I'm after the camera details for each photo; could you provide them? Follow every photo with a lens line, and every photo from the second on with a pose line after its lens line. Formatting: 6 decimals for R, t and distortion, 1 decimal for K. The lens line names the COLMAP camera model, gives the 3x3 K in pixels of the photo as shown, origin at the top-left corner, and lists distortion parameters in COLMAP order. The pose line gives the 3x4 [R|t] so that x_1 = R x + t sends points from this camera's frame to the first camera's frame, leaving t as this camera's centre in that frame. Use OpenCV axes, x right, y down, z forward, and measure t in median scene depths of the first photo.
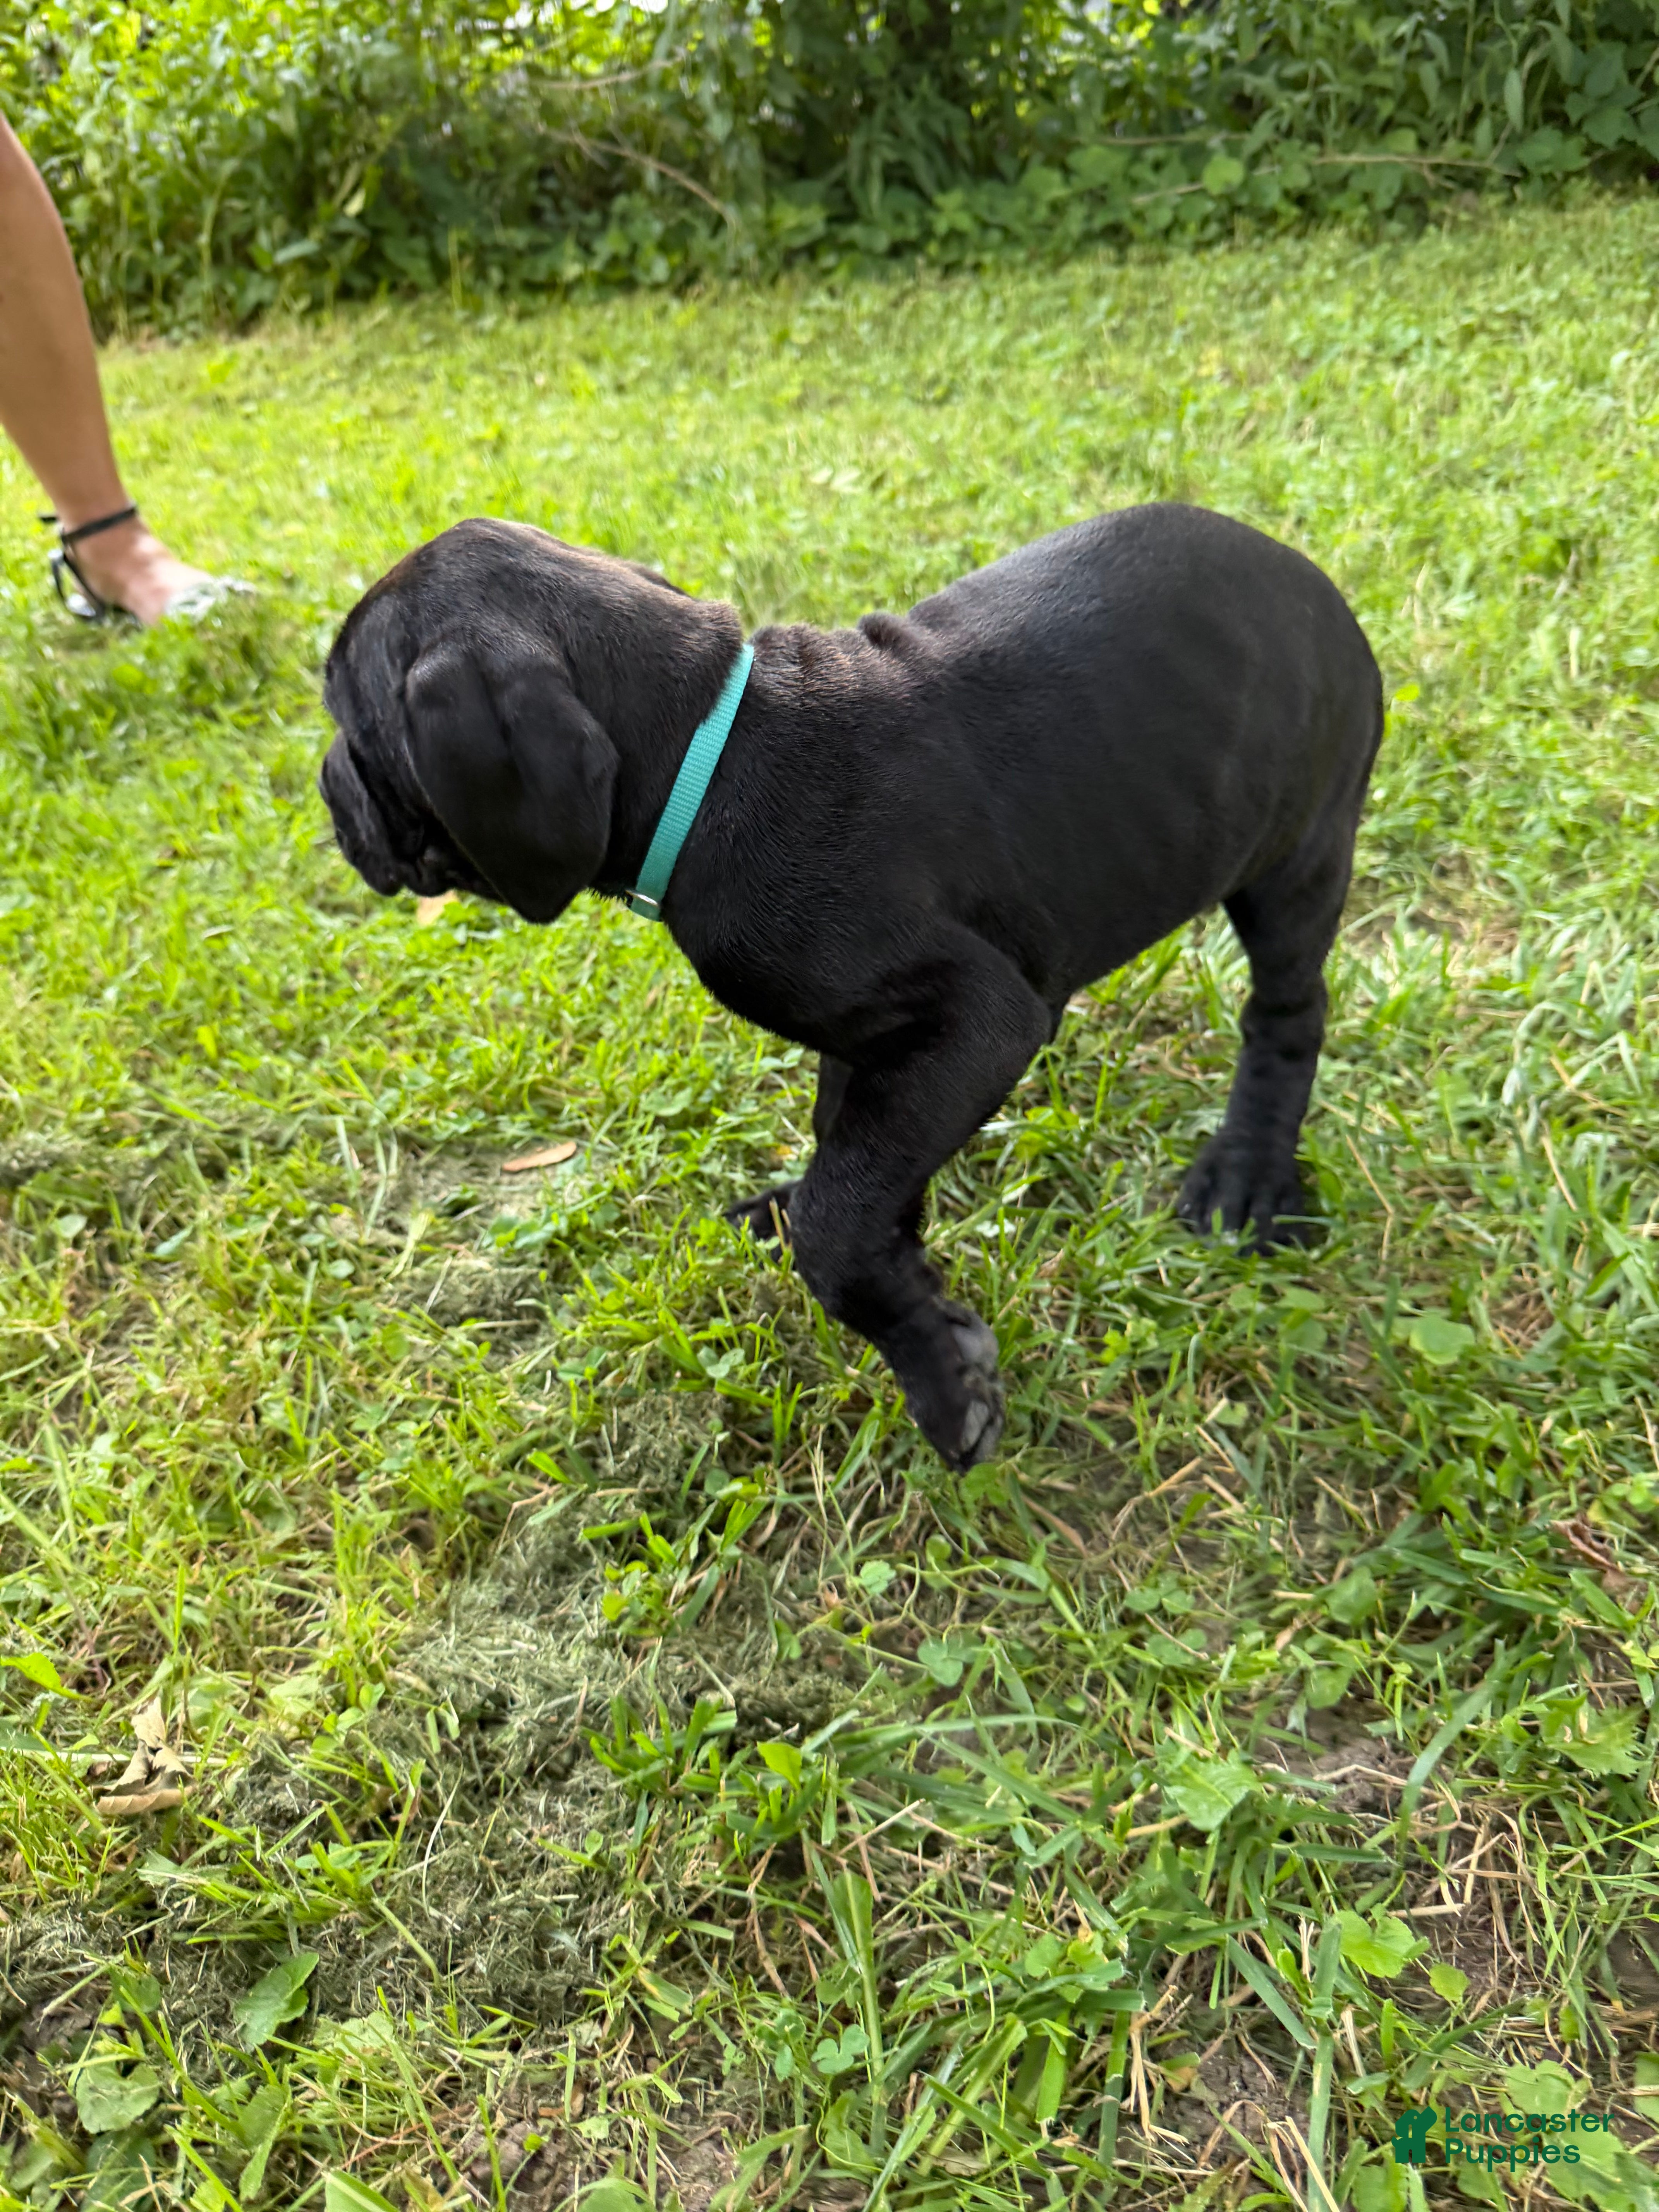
lens RADIAL K [[1644.4, 0, 812.7], [0, 1644.4, 1043.9], [0, 0, 1]] dist [0.005998, -0.010856]
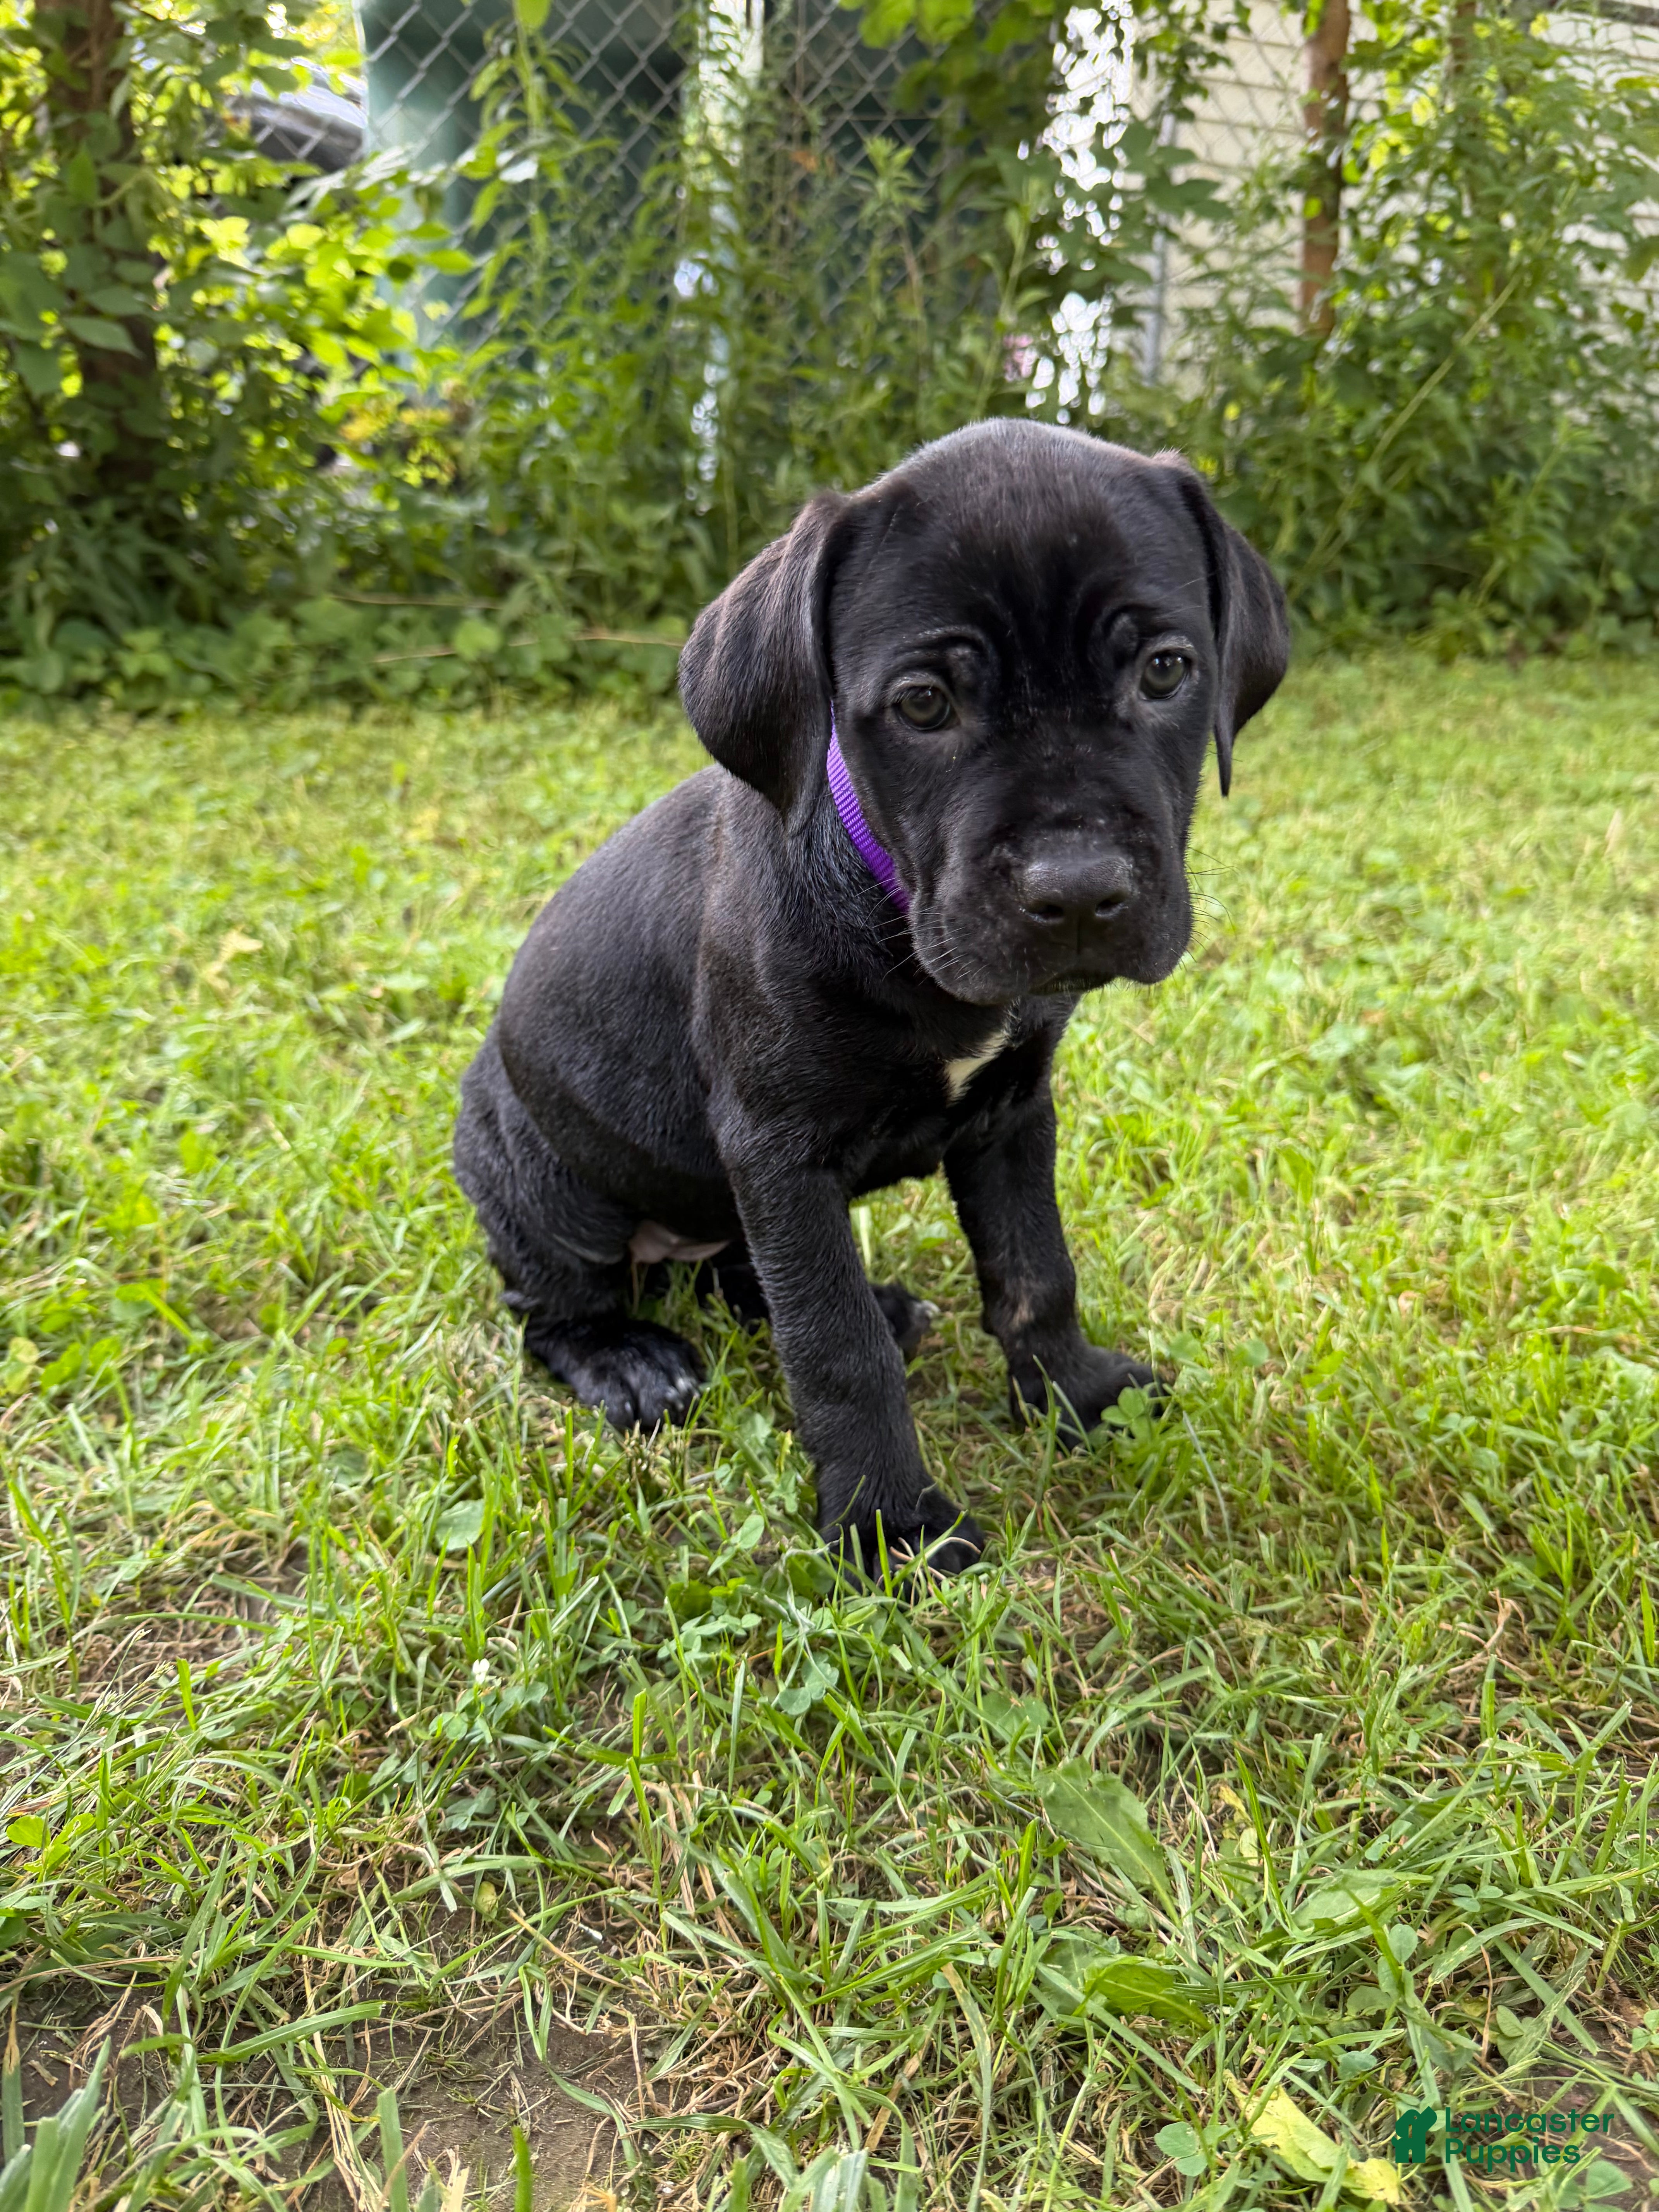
lens RADIAL K [[1644.4, 0, 812.7], [0, 1644.4, 1043.9], [0, 0, 1]] dist [0.005998, -0.010856]
pose [[0.933526, -0.000527, 0.358508, 0.102046], [0.099067, 0.961440, -0.256551, -0.078505], [-0.344549, 0.275013, 0.897582, 0.210484]]
